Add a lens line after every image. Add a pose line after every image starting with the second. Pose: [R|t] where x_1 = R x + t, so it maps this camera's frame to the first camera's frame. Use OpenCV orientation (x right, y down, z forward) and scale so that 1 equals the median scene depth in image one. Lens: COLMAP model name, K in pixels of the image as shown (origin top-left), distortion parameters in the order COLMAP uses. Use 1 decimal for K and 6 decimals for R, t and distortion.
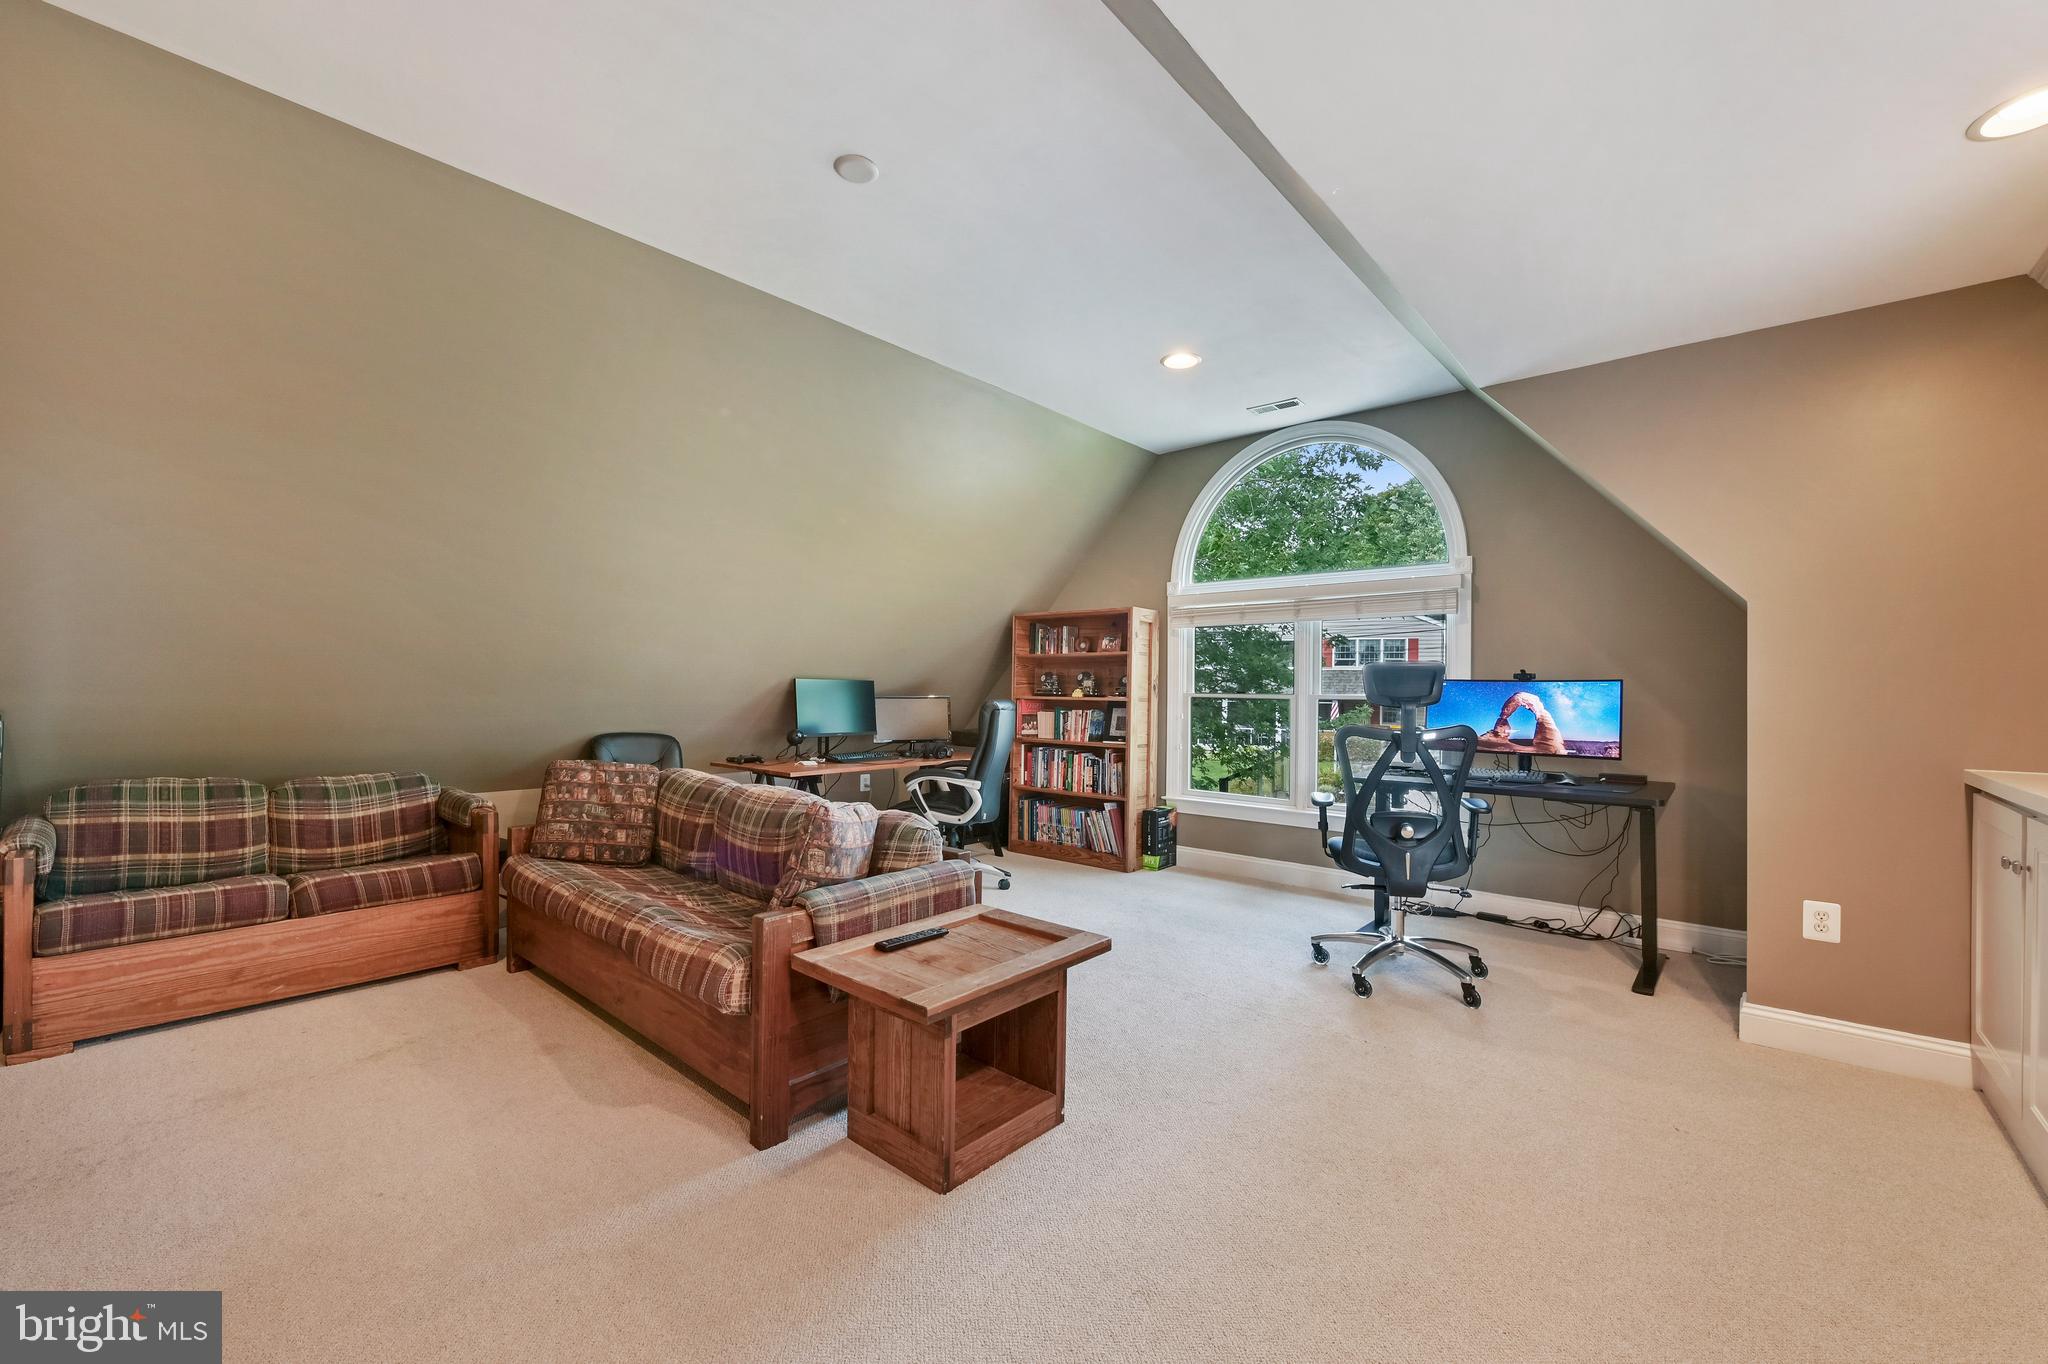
lens RADIAL K [[829.9, 0, 1010.4], [0, 829.9, 690.0], [0, 0, 1]] dist [-0.006531, -0.000152]
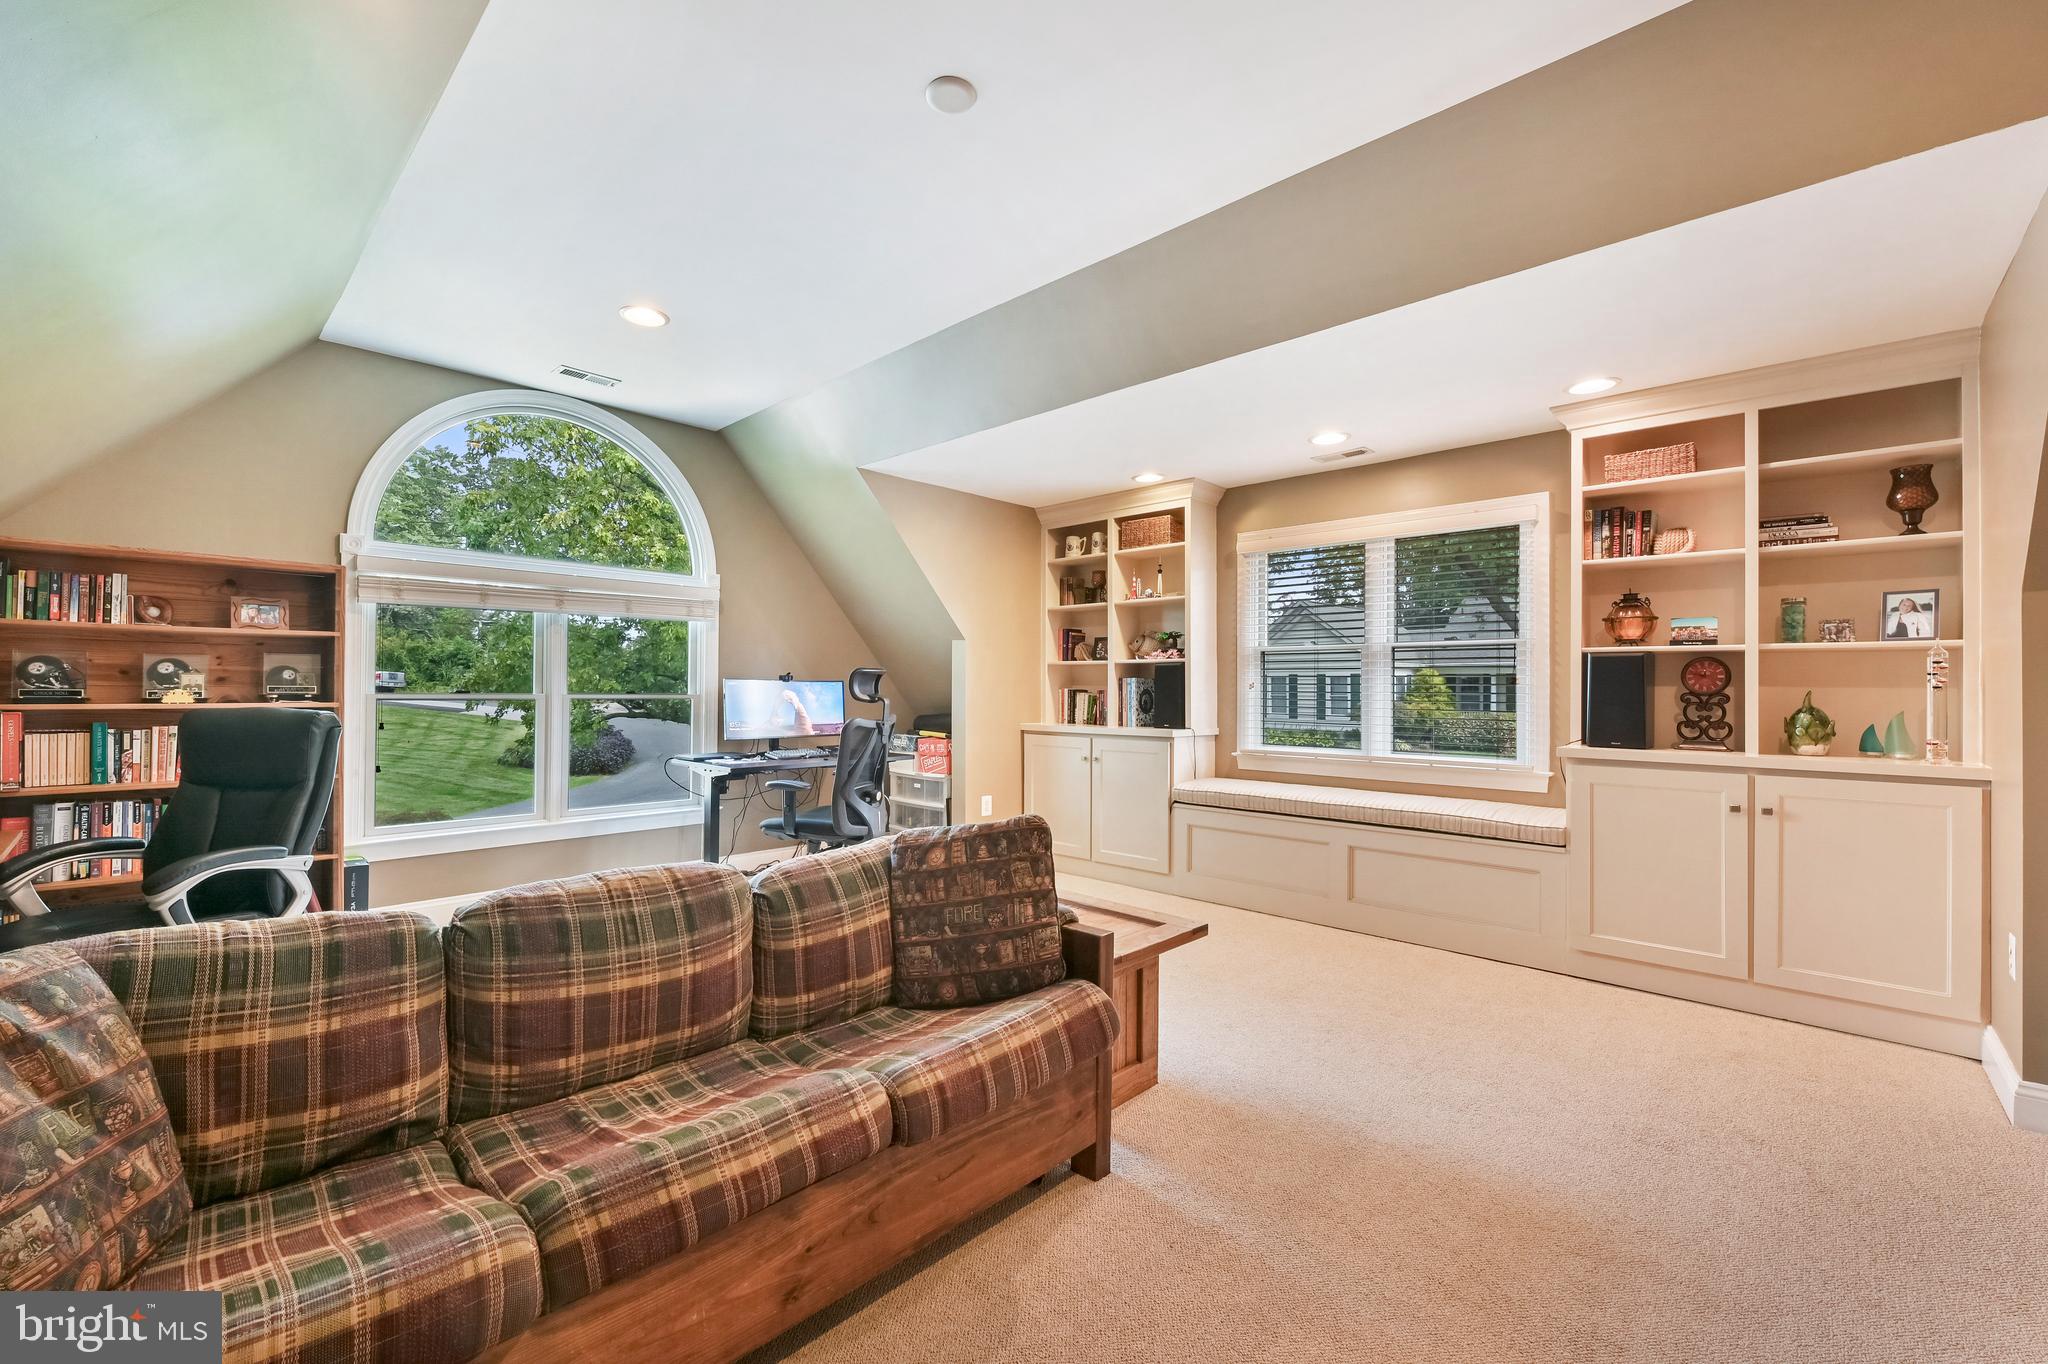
lens RADIAL K [[855.6, 0, 1024.0], [0, 855.6, 682.0], [0, 0, 1]] dist [-0.000942, -0.000090]
pose [[0.026441, -0.000456, 0.999650, -0.608672], [0.000196, 1.000000, 0.000451, -0.008385], [-0.999650, 0.000184, 0.026441, 0.504458]]
